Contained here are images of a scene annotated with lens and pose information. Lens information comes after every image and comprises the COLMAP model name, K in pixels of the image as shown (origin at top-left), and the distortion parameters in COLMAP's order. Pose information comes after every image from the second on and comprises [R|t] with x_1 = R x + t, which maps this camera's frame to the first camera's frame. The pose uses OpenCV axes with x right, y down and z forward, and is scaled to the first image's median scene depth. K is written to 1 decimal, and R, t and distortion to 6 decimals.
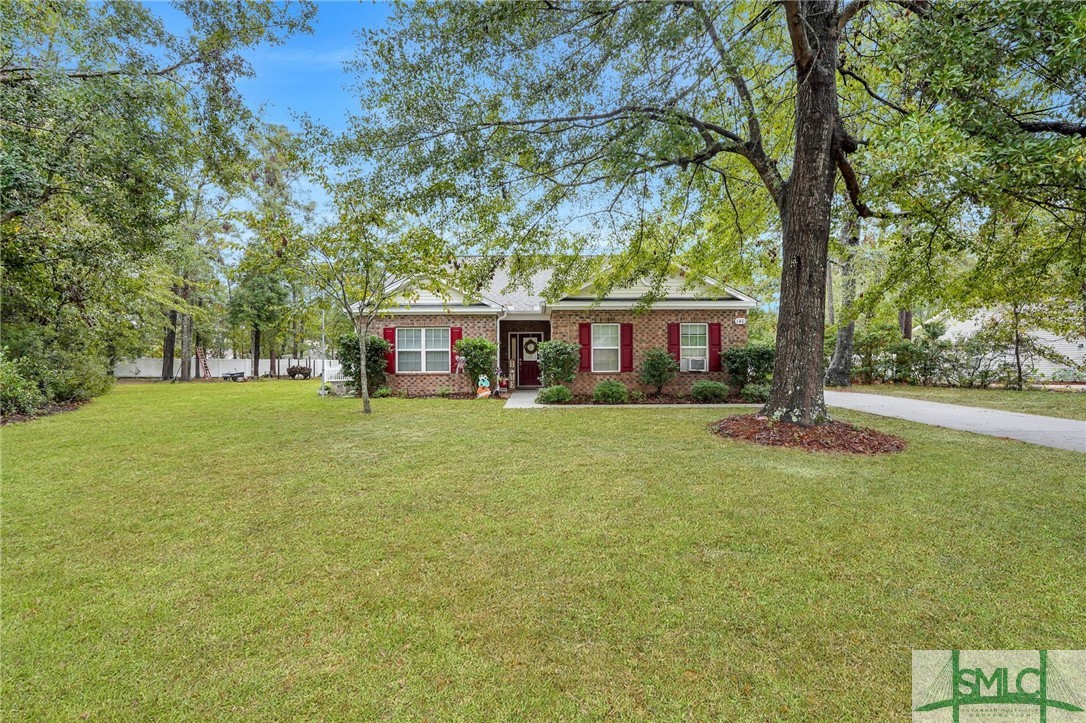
lens RADIAL K [[488.5, 0, 543.8], [0, 488.5, 365.2], [0, 0, 1]] dist [-0.003211, -0.000497]
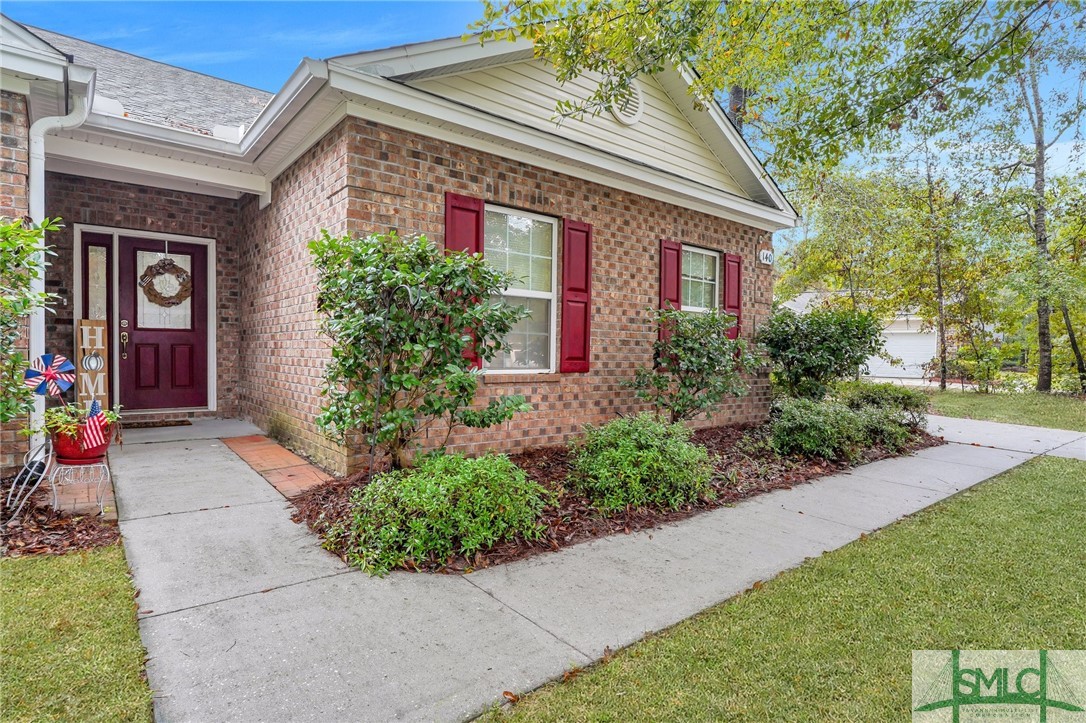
lens RADIAL K [[569.6, 0, 533.3], [0, 569.6, 362.4], [0, 0, 1]] dist [0.000418, 0.000924]
pose [[0.787404, 0.006231, 0.616406, -0.081892], [-0.022082, 0.999592, 0.018104, 0.000376], [-0.616042, -0.027867, 0.787220, 0.720536]]
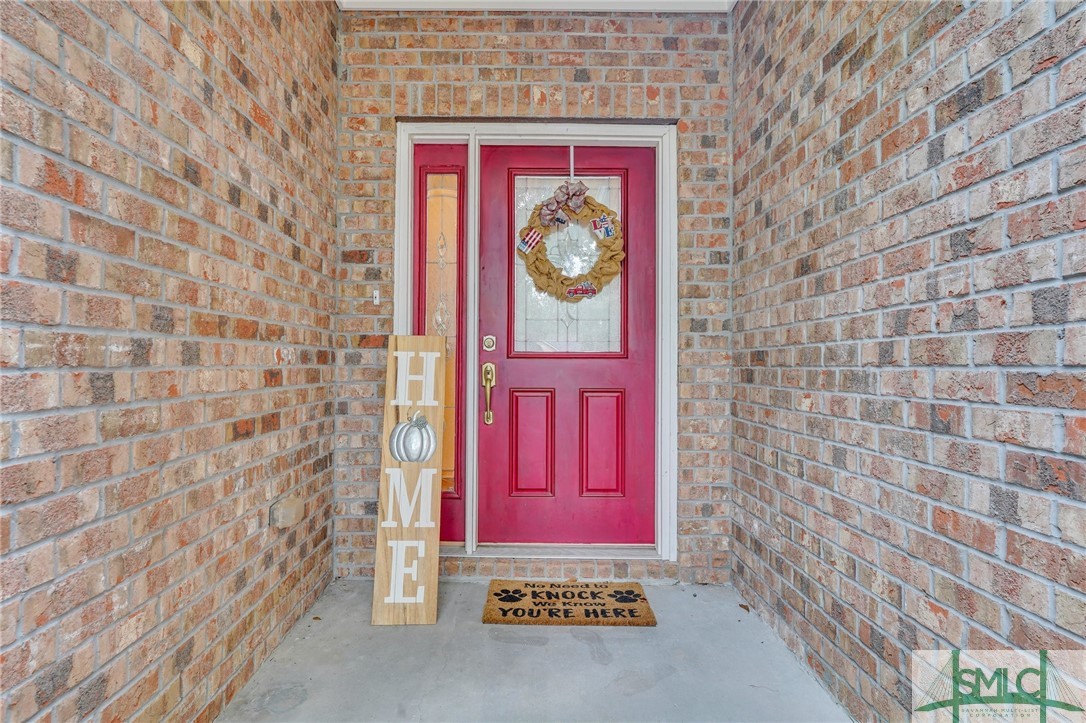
lens RADIAL K [[496.8, 0, 539.5], [0, 496.8, 362.0], [0, 0, 1]] dist [-0.026674, -0.000061]
pose [[0.999865, 0.016133, 0.003243, -0.043928], [-0.016146, 0.999862, 0.004015, -0.009001], [-0.003178, -0.004067, 0.999987, 1.085985]]
